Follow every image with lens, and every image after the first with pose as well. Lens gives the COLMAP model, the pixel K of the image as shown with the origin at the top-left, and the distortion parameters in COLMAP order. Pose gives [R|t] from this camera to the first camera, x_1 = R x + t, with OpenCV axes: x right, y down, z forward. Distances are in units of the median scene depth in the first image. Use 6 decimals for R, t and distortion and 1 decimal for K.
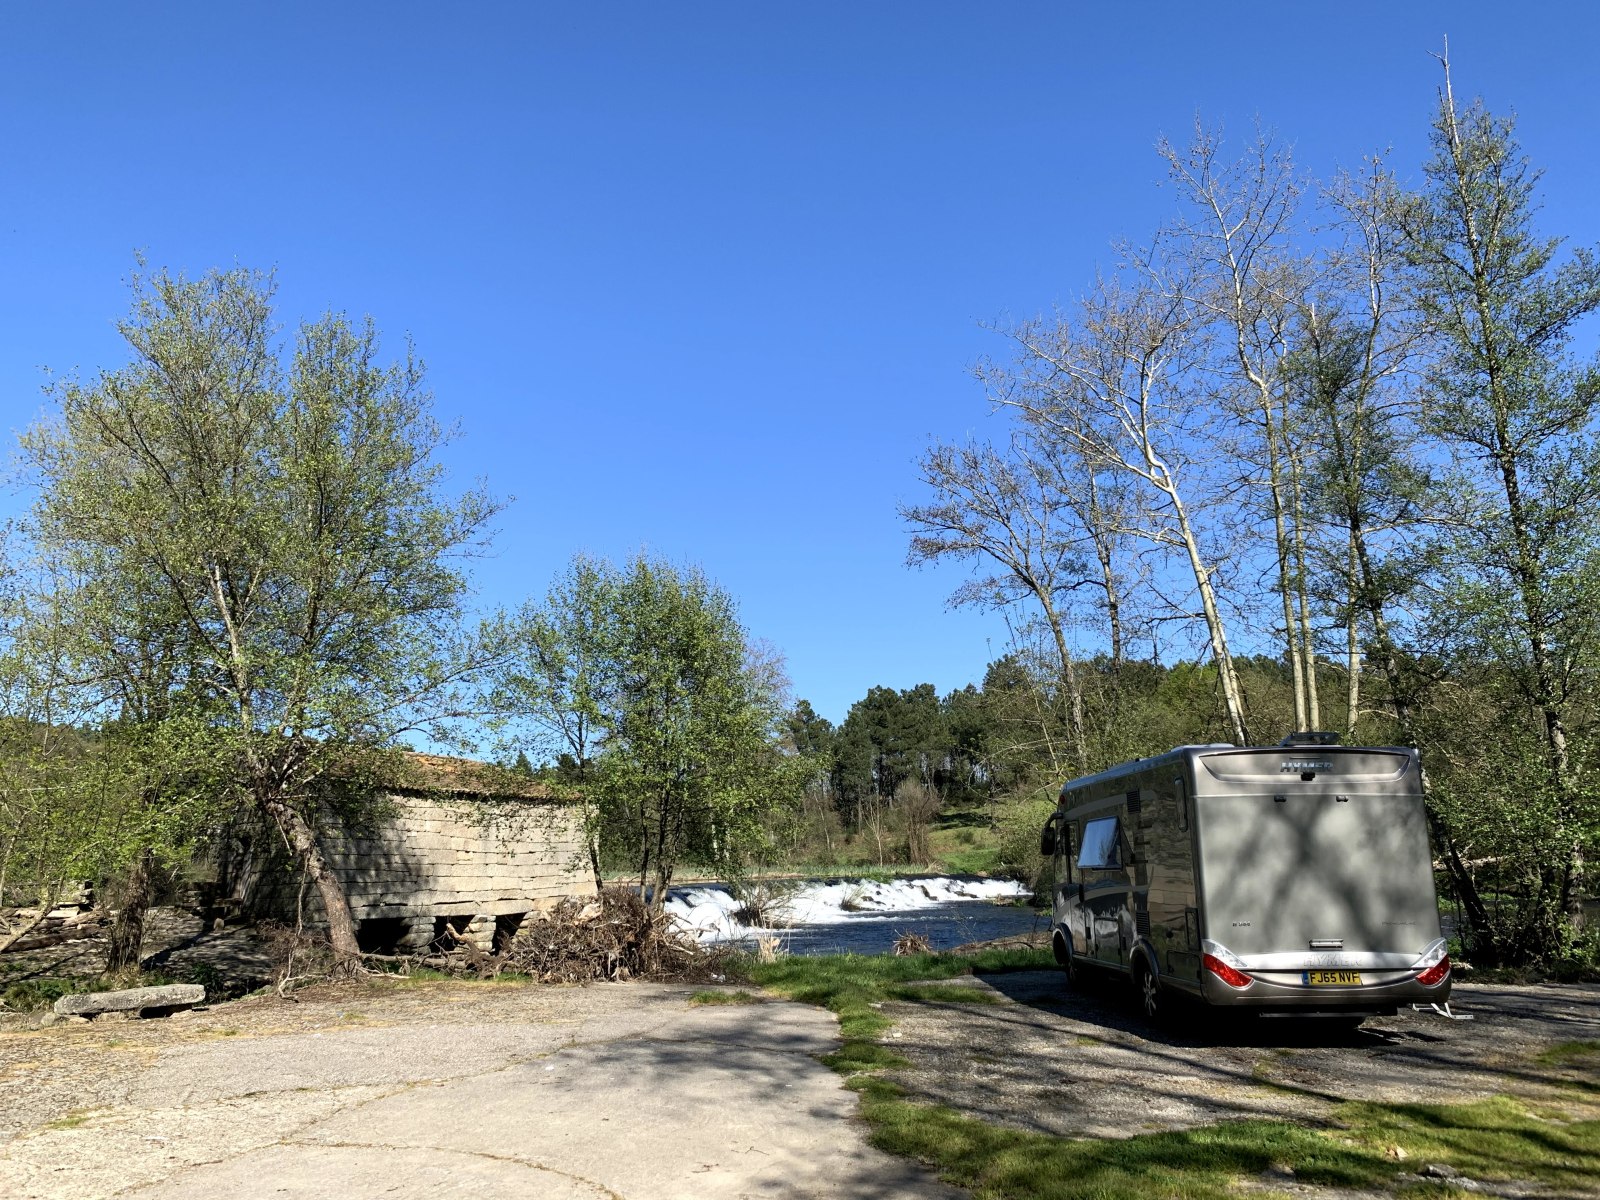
lens RADIAL K [[1220.1, 0, 800.0], [0, 1220.1, 600.0], [0, 0, 1]] dist [-0.008566, -0.002618]
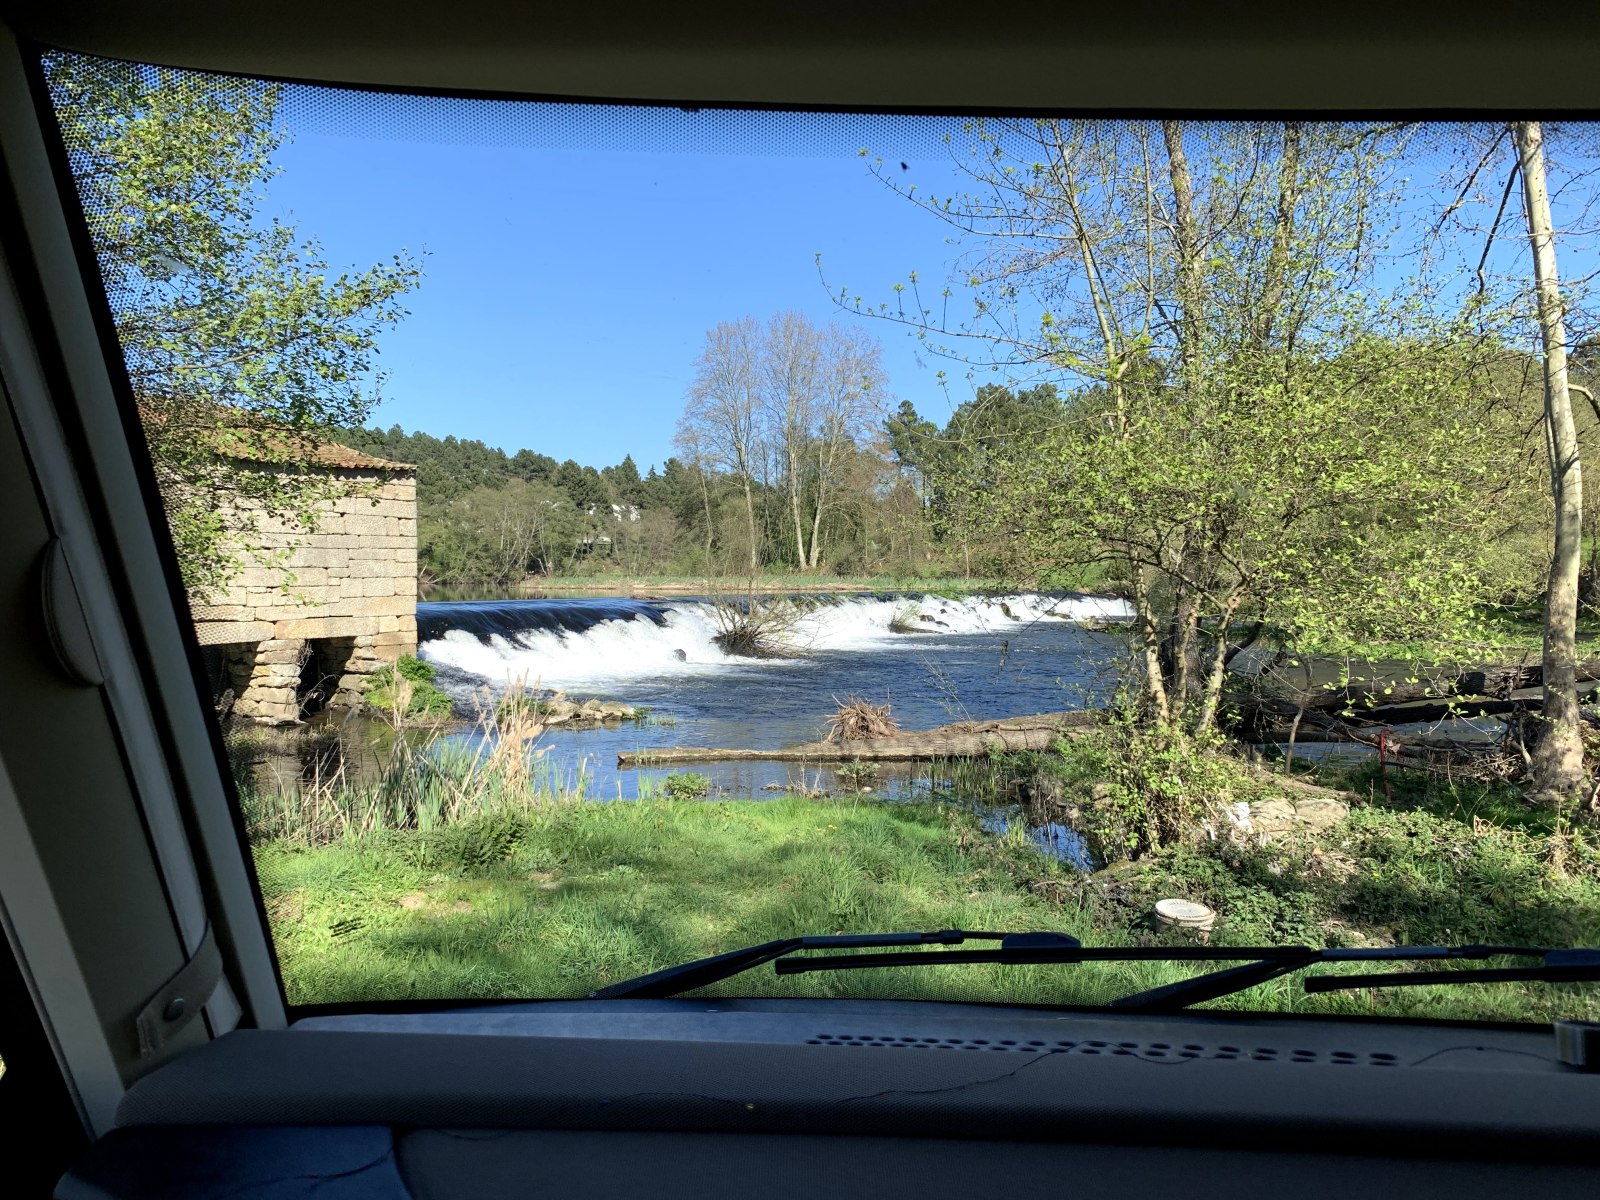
lens RADIAL K [[1191.1, 0, 800.0], [0, 1191.1, 600.0], [0, 0, 1]] dist [0.004024, -0.001013]
pose [[0.993381, 0.016043, -0.113742, 0.057012], [0.010631, 0.973108, 0.230104, 0.044472], [0.114375, -0.229790, 0.966496, 0.203357]]
